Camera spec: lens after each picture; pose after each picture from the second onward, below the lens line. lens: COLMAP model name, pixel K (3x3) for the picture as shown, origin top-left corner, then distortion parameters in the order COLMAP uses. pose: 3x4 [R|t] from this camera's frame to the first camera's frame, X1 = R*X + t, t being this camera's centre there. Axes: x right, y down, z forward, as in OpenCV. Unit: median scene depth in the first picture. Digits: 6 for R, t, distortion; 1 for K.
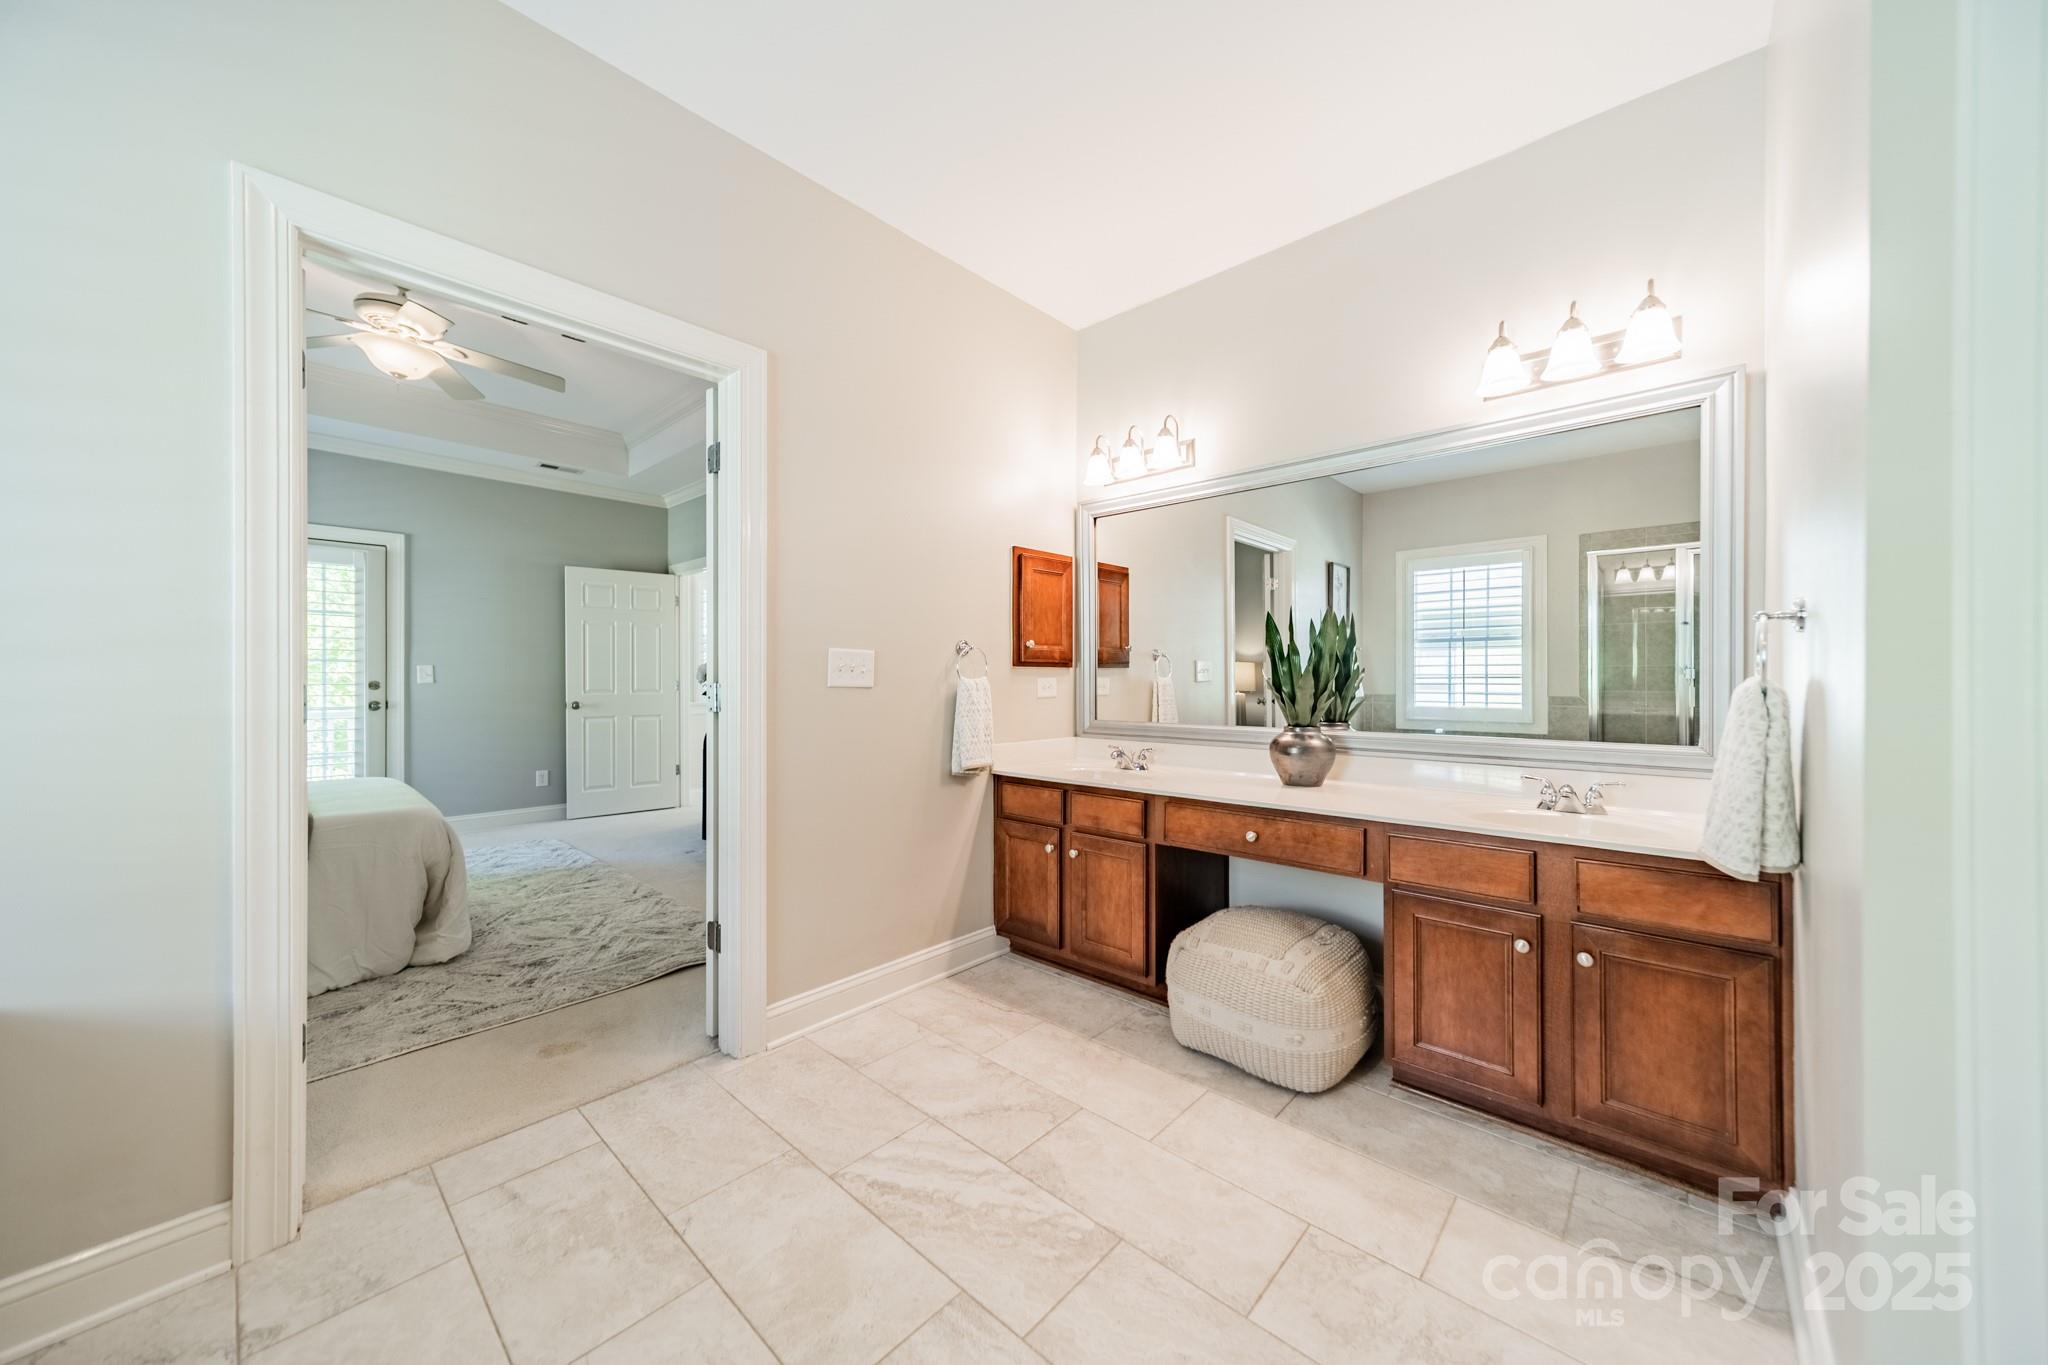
lens RADIAL K [[735.4, 0, 1031.8], [0, 735.4, 681.9], [0, 0, 1]] dist [0.008609, 0.000072]
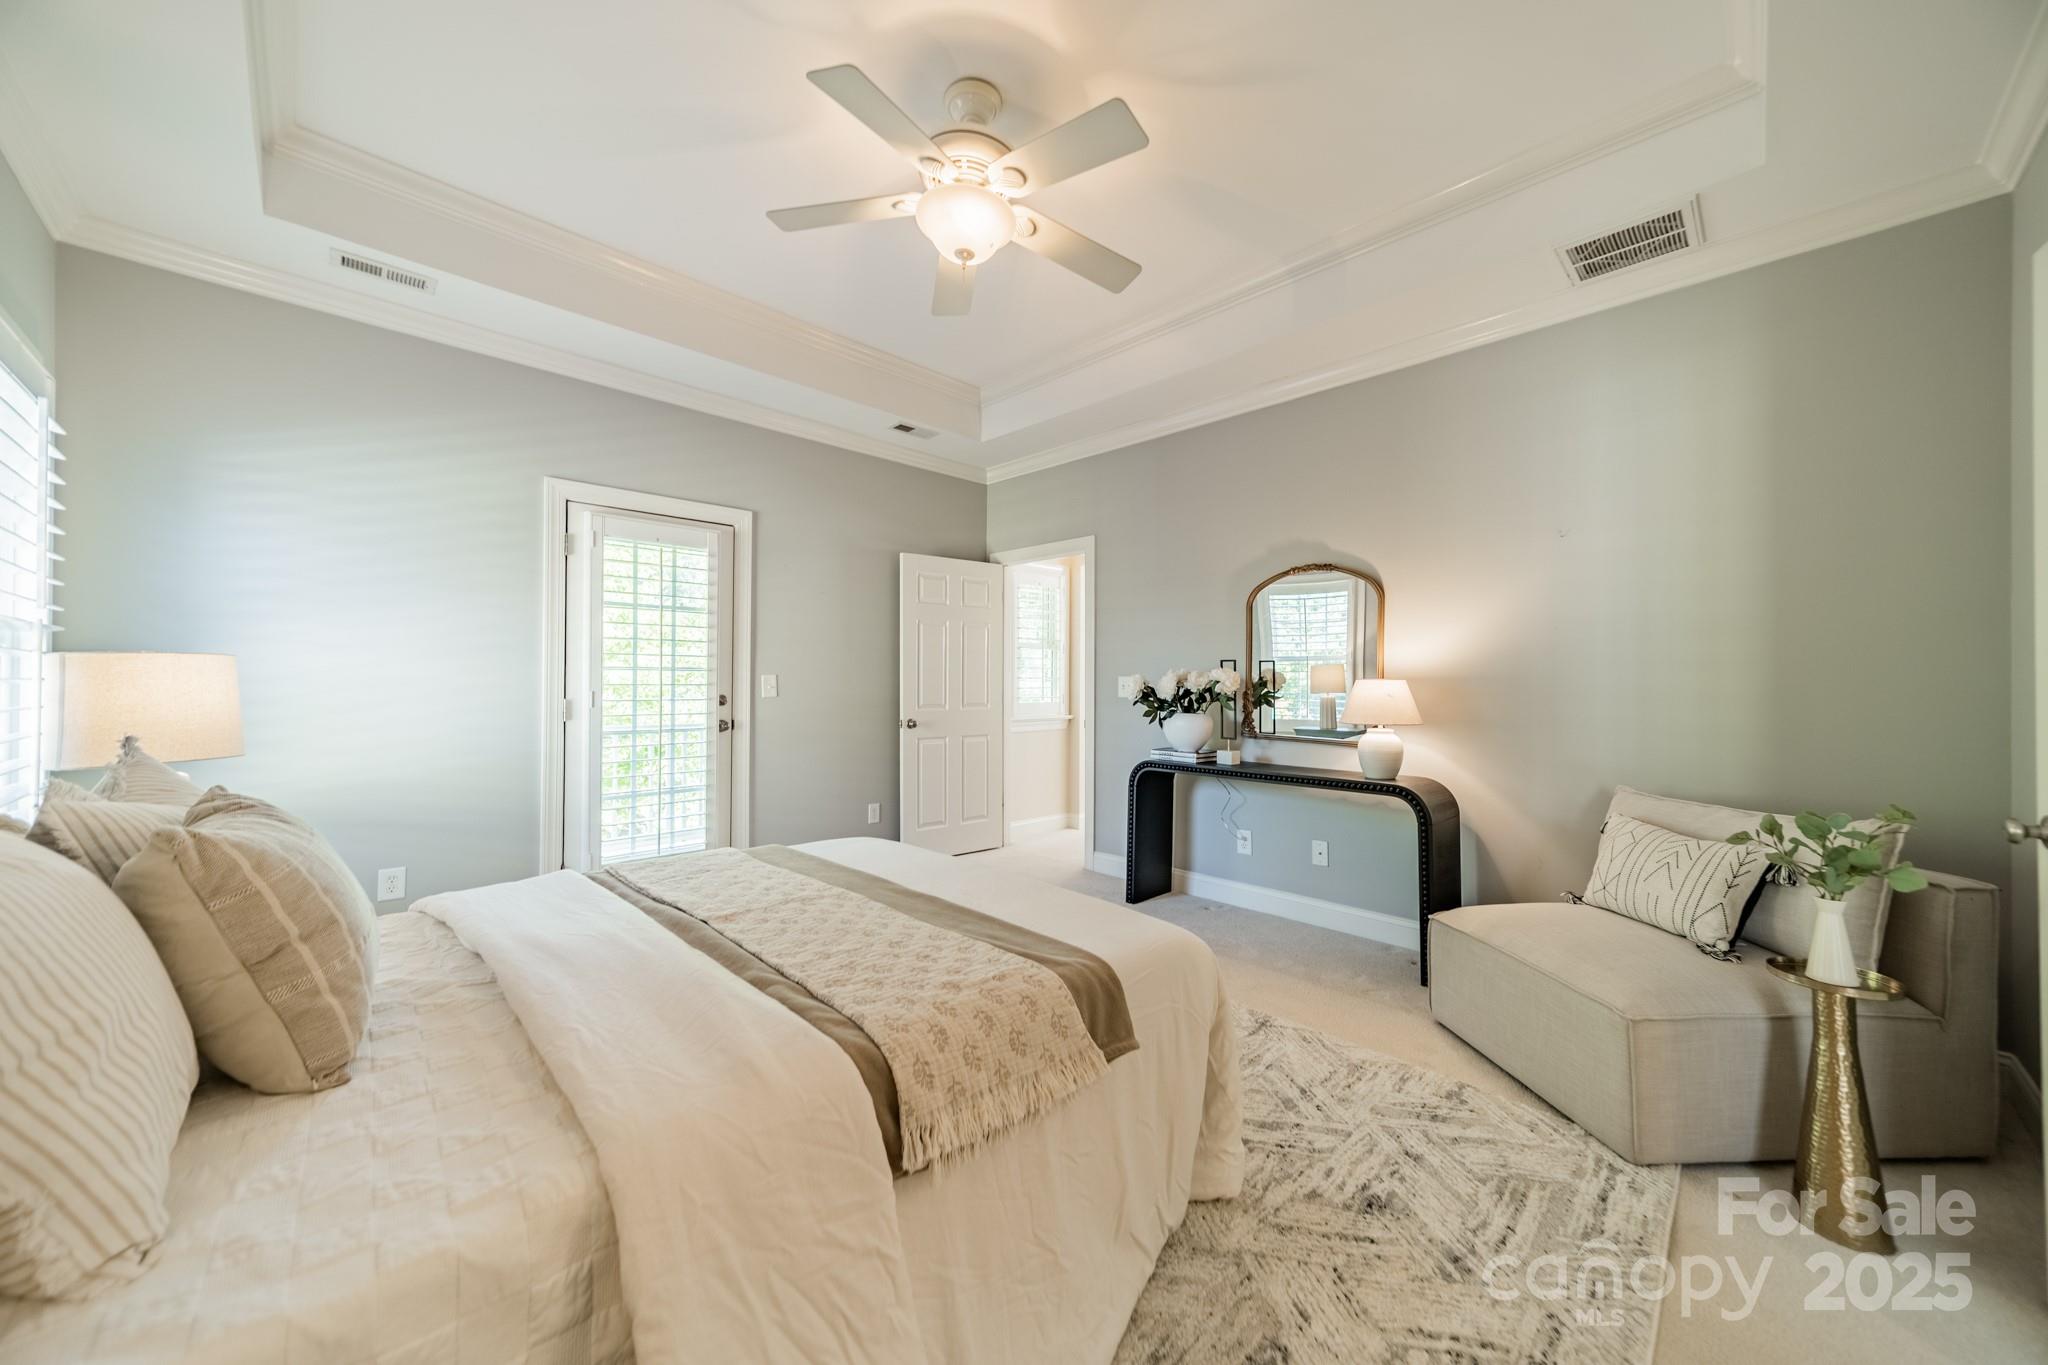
lens RADIAL K [[730.7, 0, 1023.9], [0, 730.7, 676.6], [0, 0, 1]] dist [0.010497, 0.000006]
pose [[0.999120, 0.007650, -0.041242, -0.526099], [-0.007919, 0.999948, -0.006354, -0.018076], [0.041191, 0.006675, 0.999129, 0.226684]]
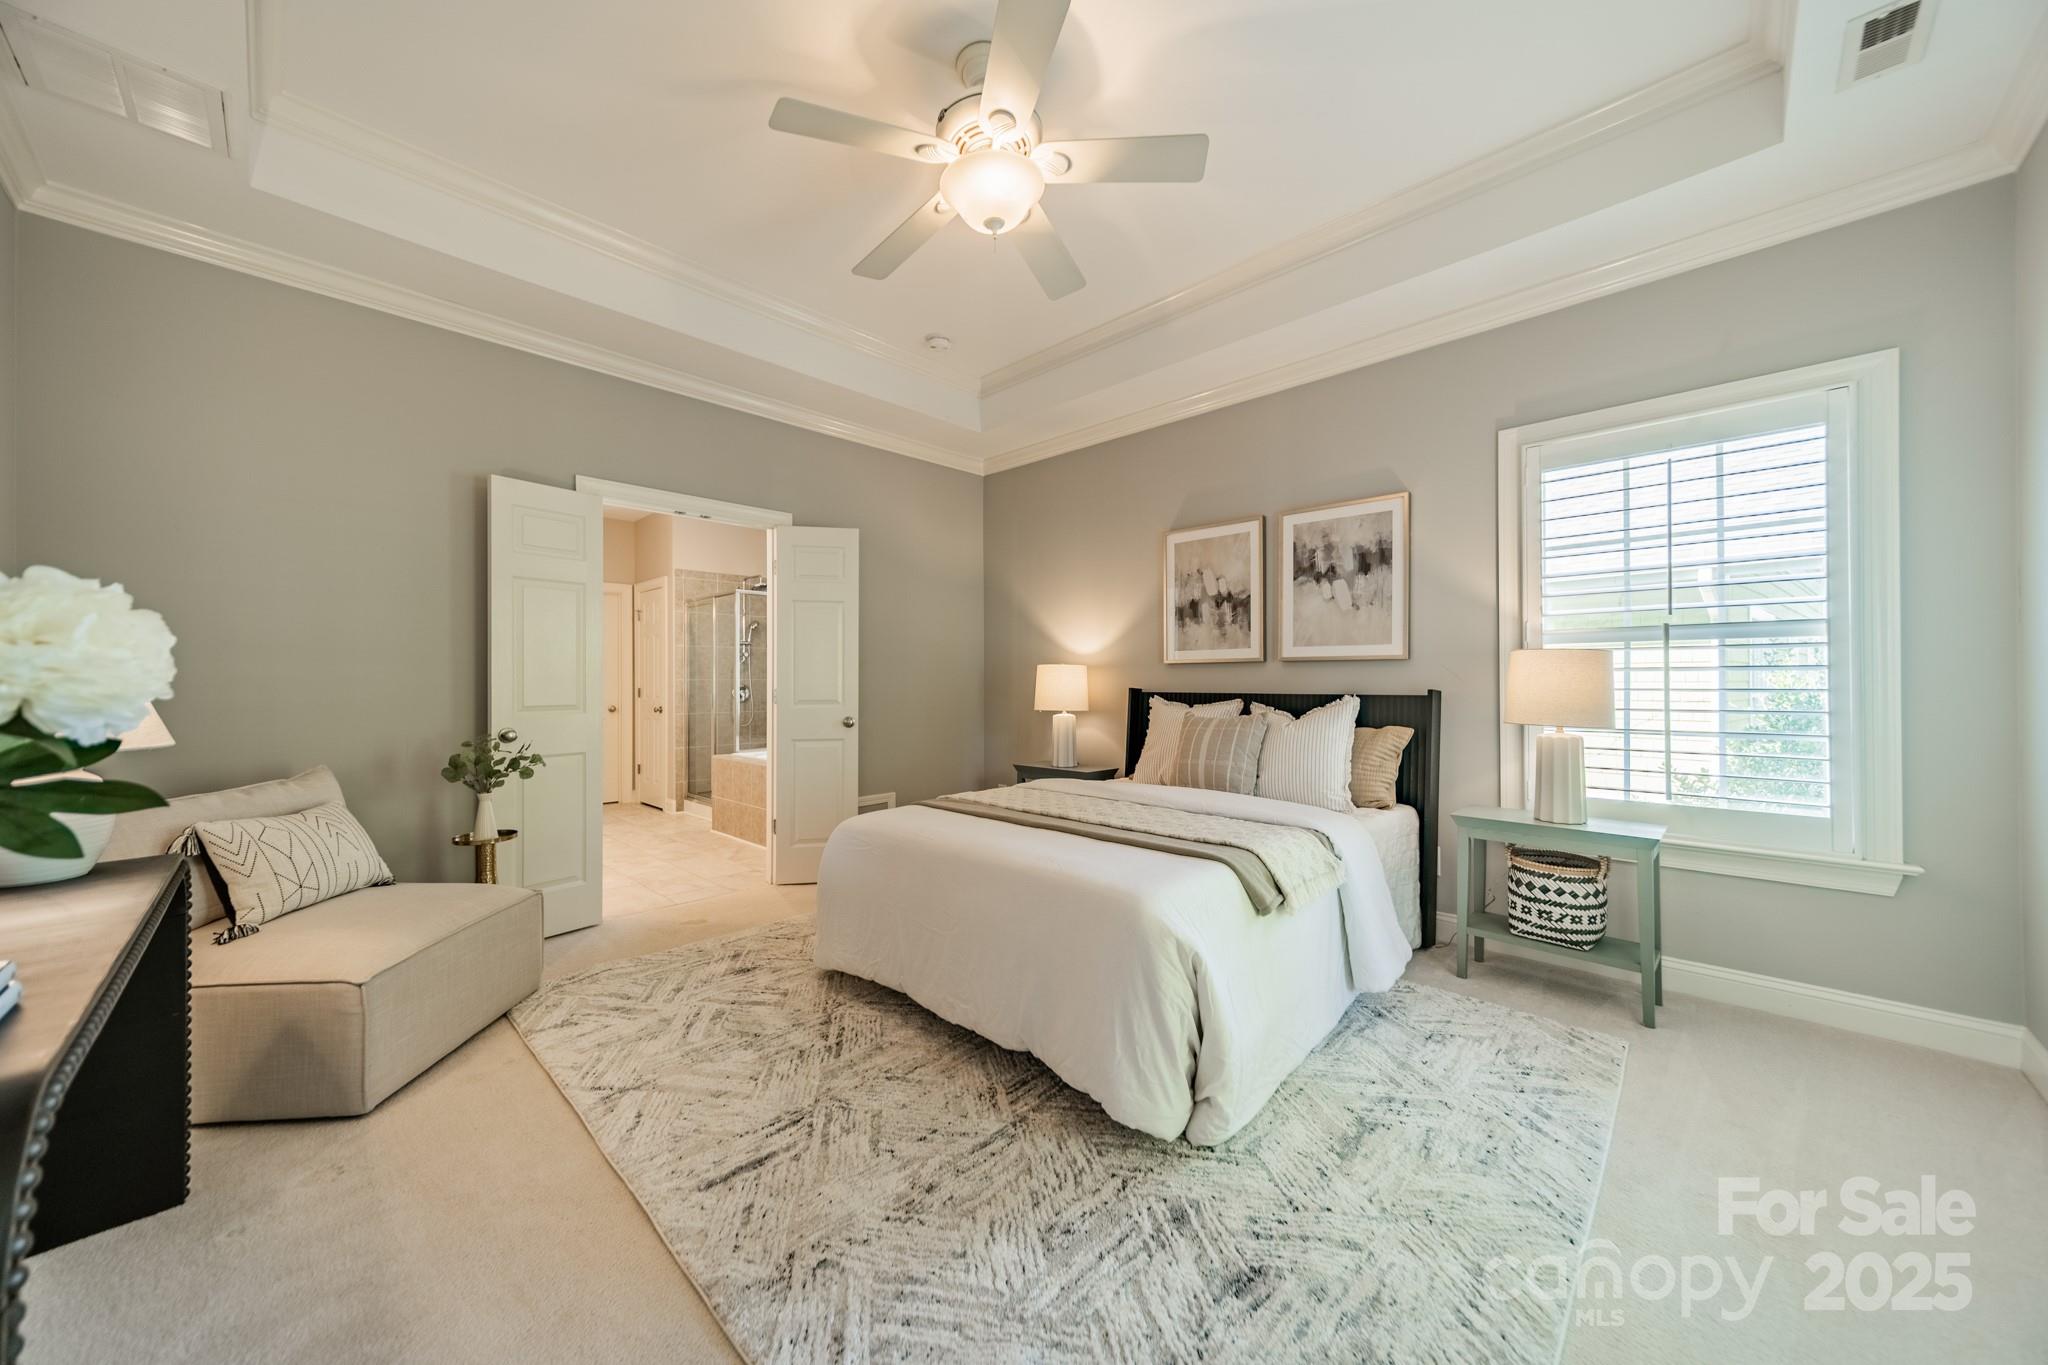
lens RADIAL K [[719.7, 0, 1024.0], [0, 719.7, 682.5], [0, 0, 1]] dist [0.006742, -0.000033]
pose [[-0.999545, 0.009782, 0.028539, -0.617382], [0.010244, 0.999818, 0.016093, -0.016100], [-0.028376, 0.016378, -0.999463, 1.117658]]
